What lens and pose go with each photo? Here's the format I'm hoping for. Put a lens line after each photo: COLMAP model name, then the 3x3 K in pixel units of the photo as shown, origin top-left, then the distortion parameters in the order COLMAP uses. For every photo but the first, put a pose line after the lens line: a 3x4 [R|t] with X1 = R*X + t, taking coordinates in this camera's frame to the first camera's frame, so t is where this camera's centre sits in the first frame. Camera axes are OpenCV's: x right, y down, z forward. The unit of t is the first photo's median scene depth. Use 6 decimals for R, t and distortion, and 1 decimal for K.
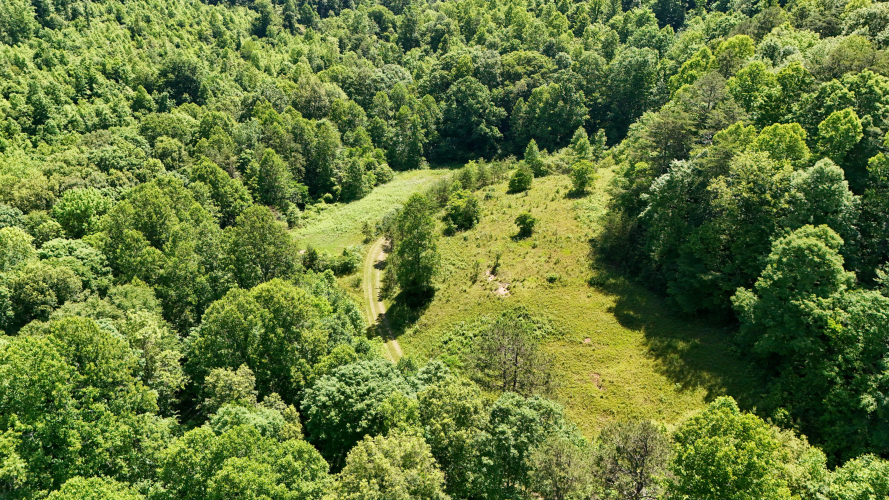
lens RADIAL K [[651.5, 0, 446.0], [0, 651.5, 251.8], [0, 0, 1]] dist [0.072368, -0.080980]
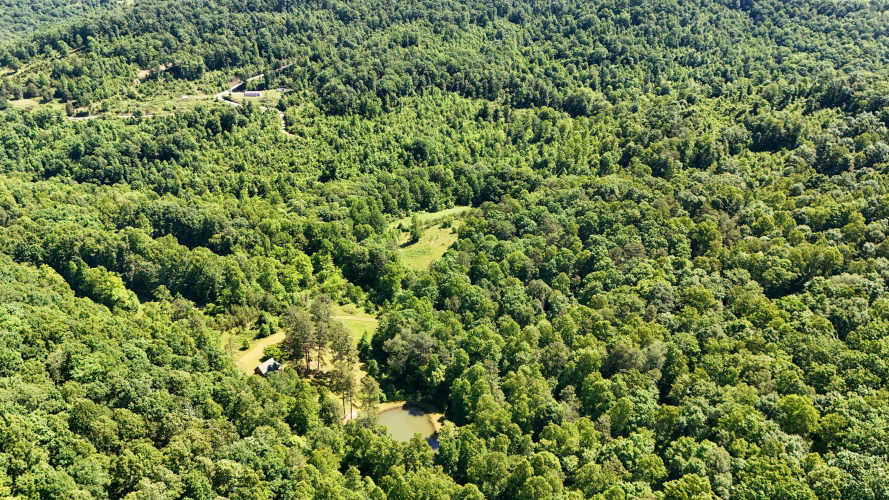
lens RADIAL K [[651.5, 0, 446.0], [0, 651.5, 251.8], [0, 0, 1]] dist [0.072368, -0.080980]
pose [[0.858561, 0.245694, -0.450008, 1.136872], [-0.237777, 0.968414, 0.075082, -0.124572], [0.454241, 0.042539, 0.889862, -1.426375]]
